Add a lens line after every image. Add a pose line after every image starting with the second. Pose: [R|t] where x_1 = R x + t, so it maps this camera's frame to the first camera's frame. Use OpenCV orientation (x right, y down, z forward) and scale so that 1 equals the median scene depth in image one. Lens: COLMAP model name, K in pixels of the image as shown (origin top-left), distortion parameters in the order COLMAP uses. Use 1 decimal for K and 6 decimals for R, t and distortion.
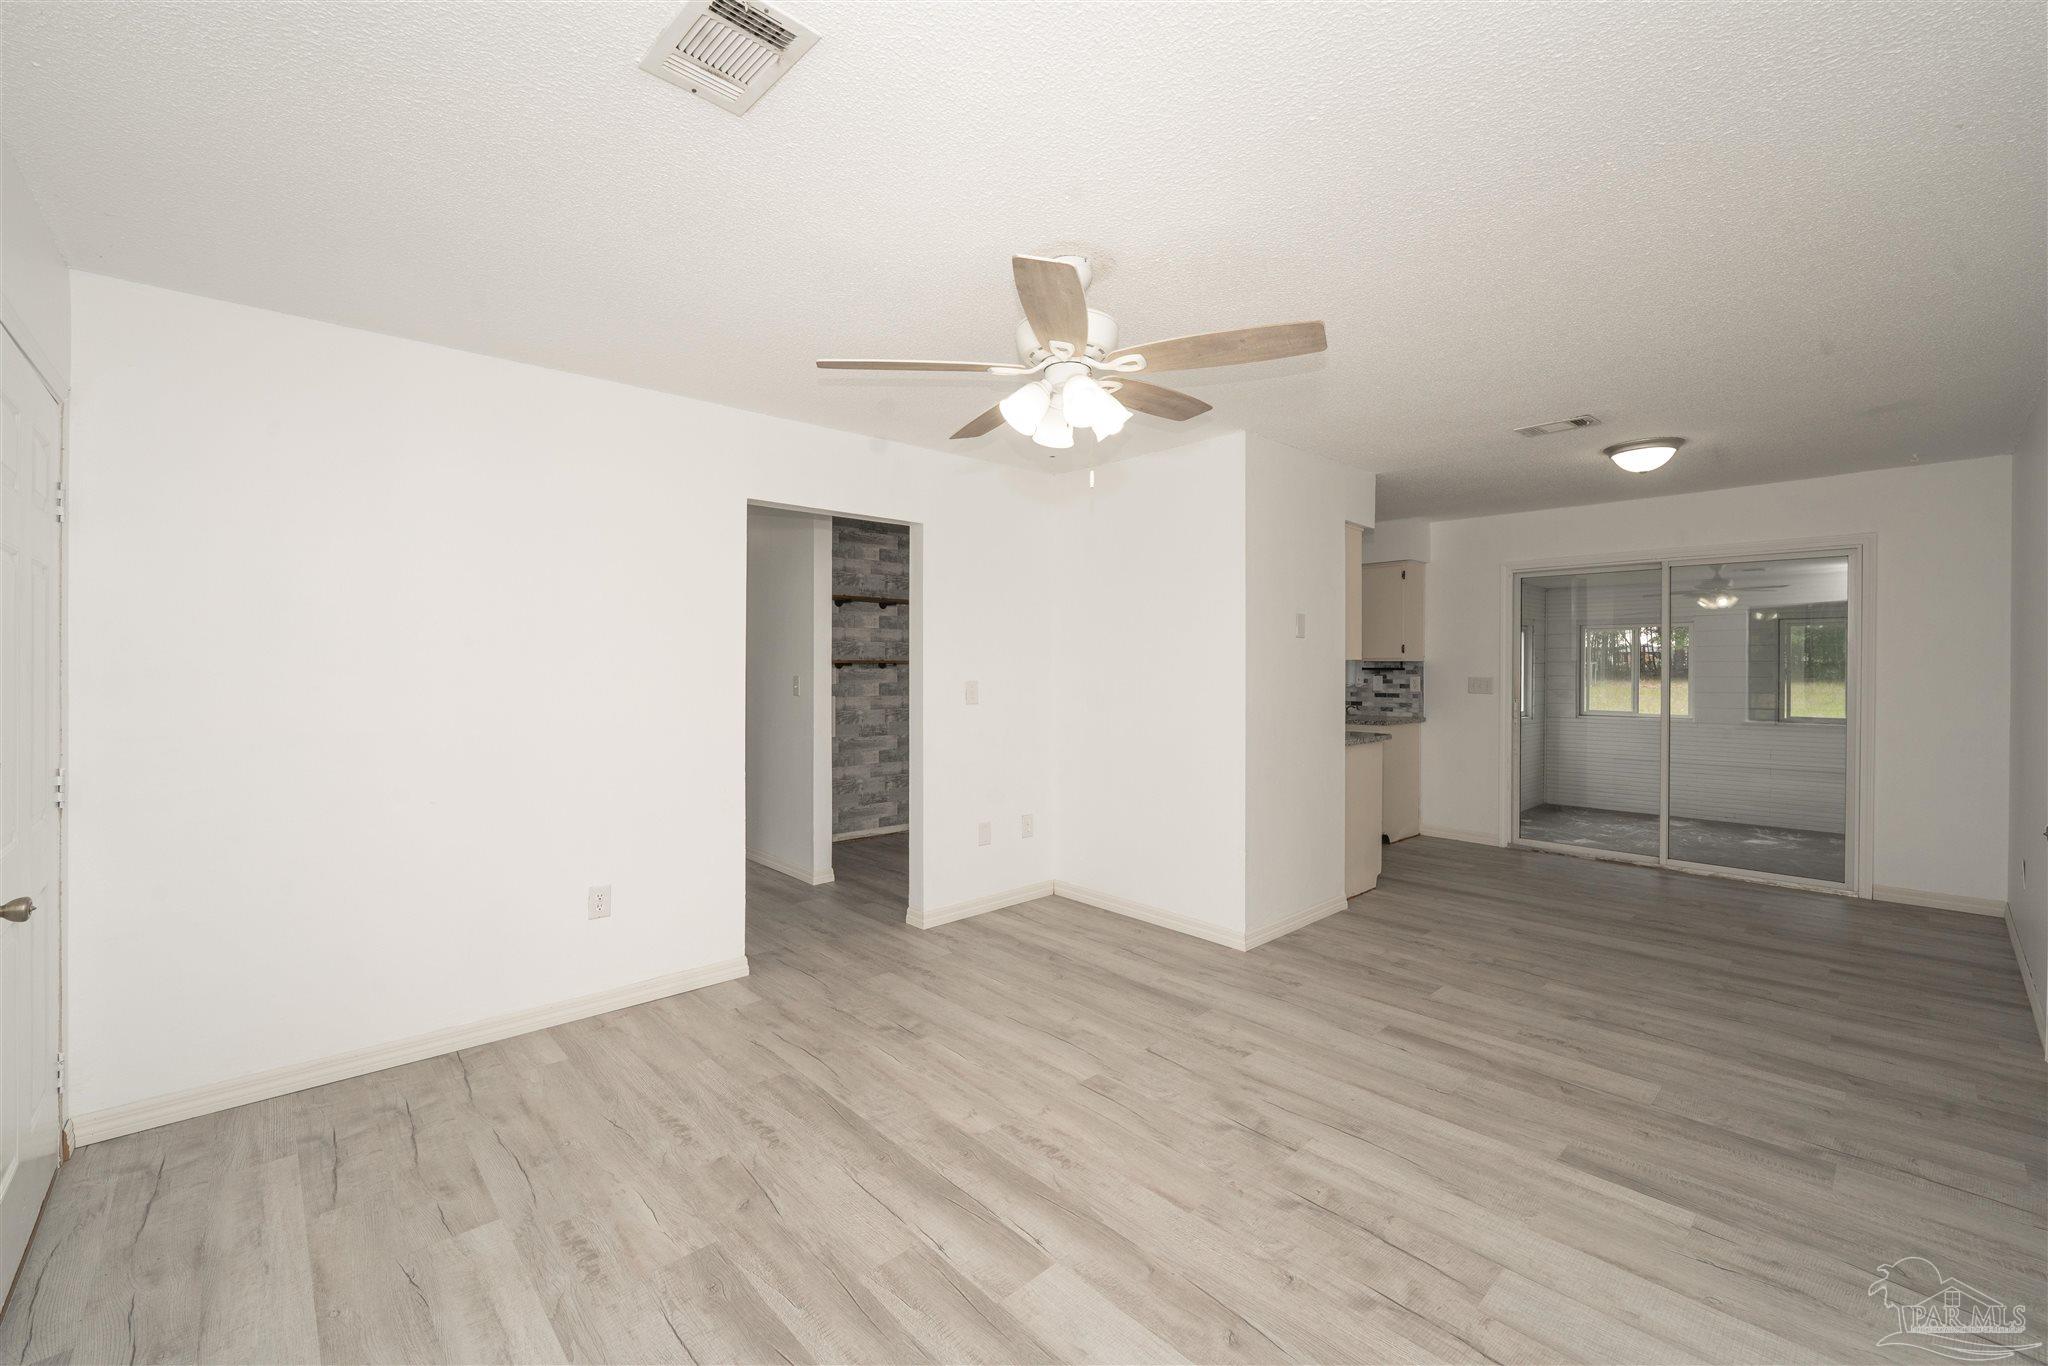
lens RADIAL K [[838.3, 0, 1028.1], [0, 838.3, 680.1], [0, 0, 1]] dist [-0.002468, -0.000520]
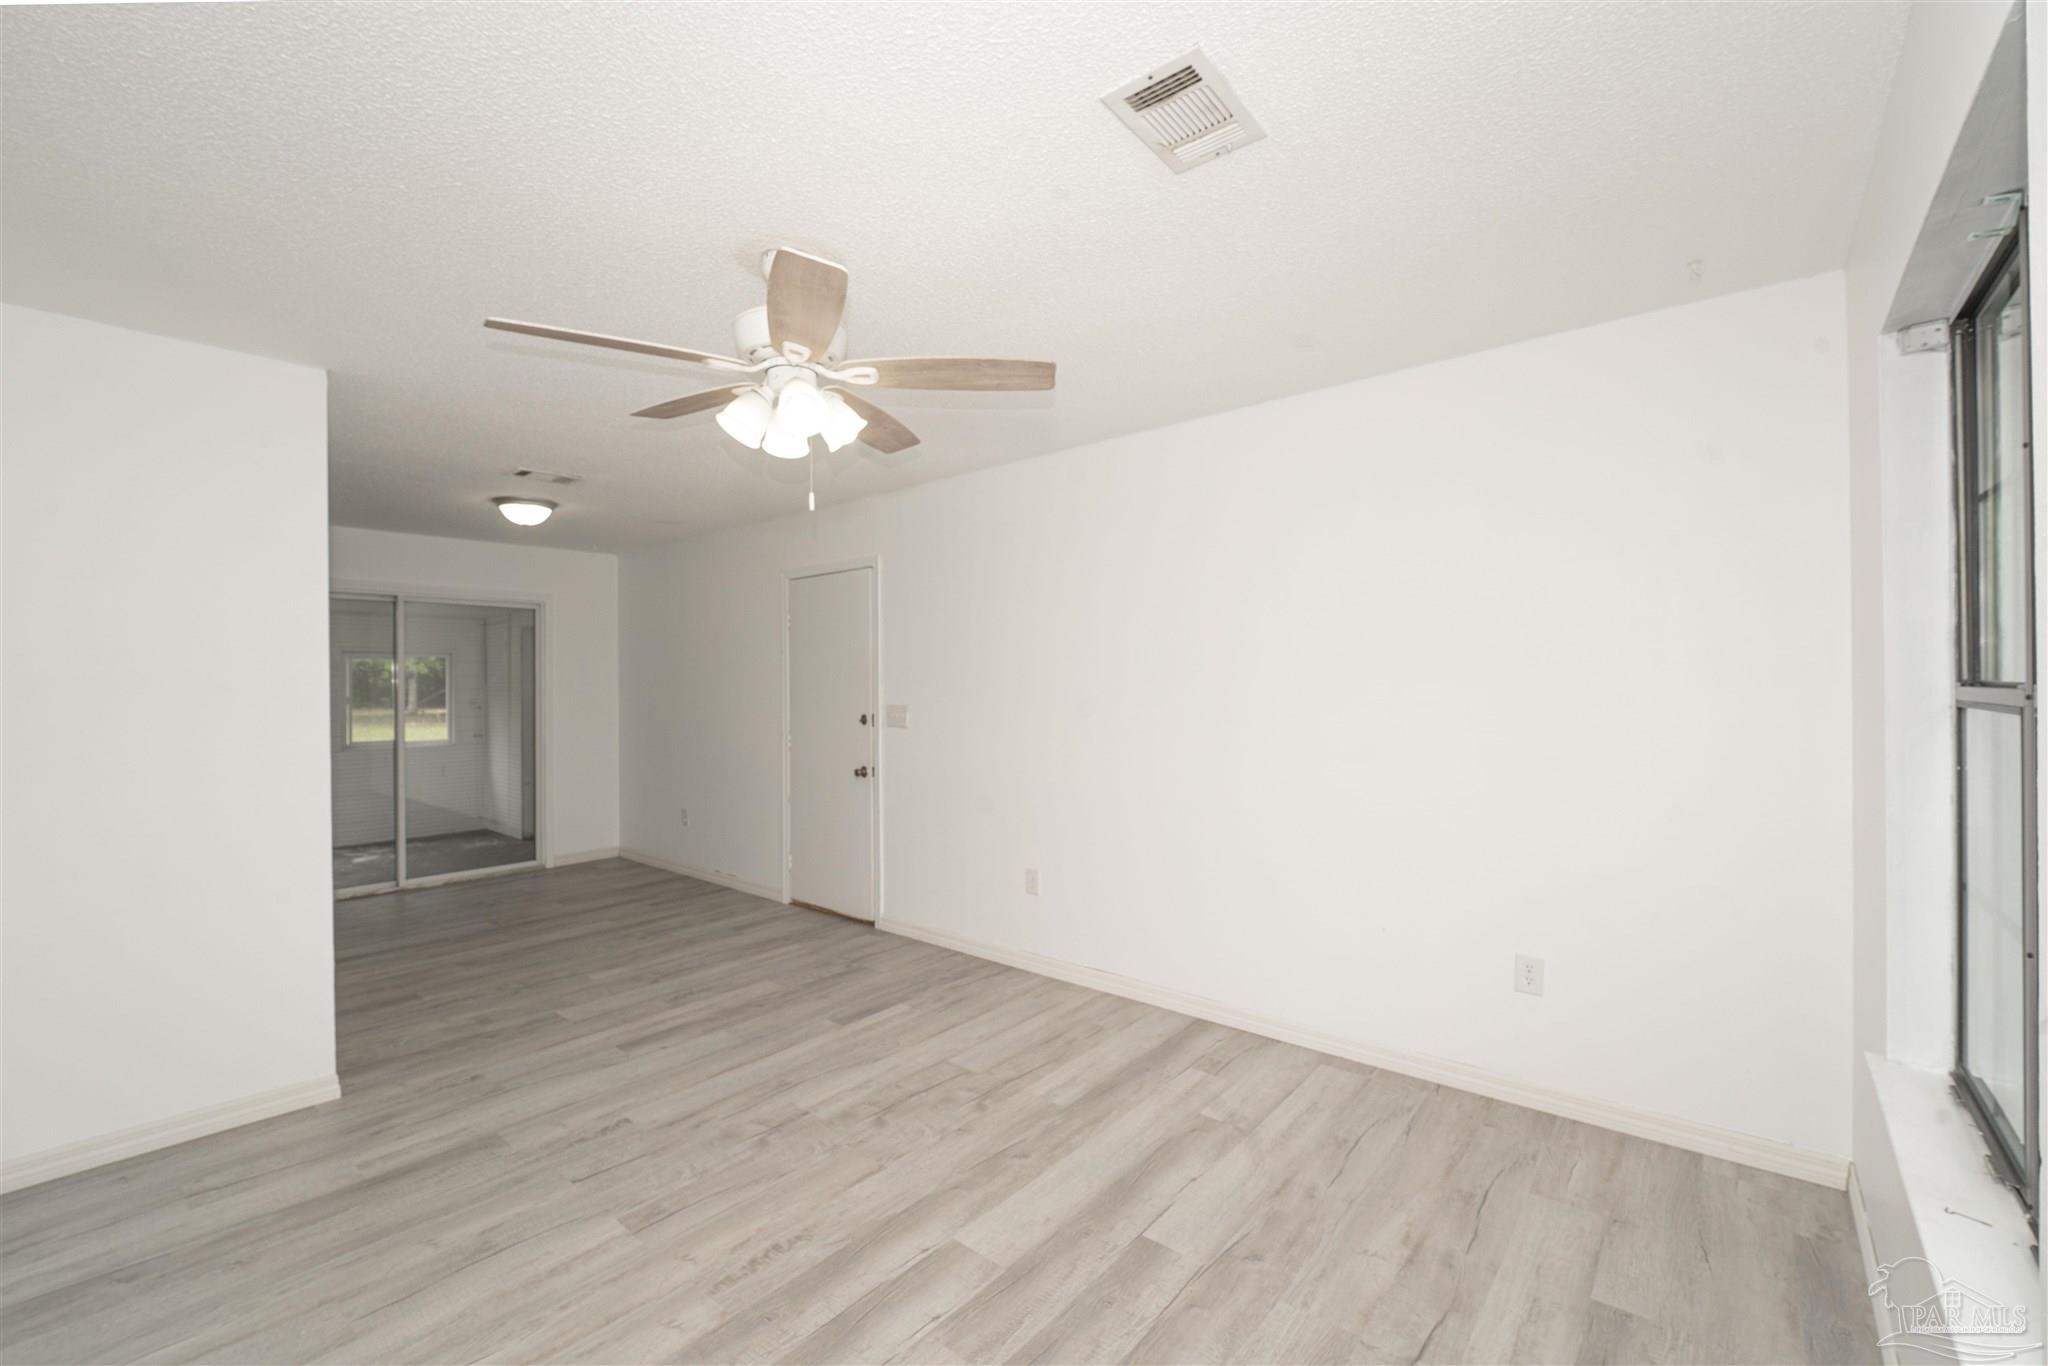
lens RADIAL K [[838.3, 0, 1028.1], [0, 838.3, 680.1], [0, 0, 1]] dist [-0.002468, -0.000520]
pose [[-0.118933, 0.009363, 0.992858, -0.670363], [0.028342, 0.999580, -0.006031, -0.013079], [-0.992498, 0.027423, -0.119148, 0.635743]]
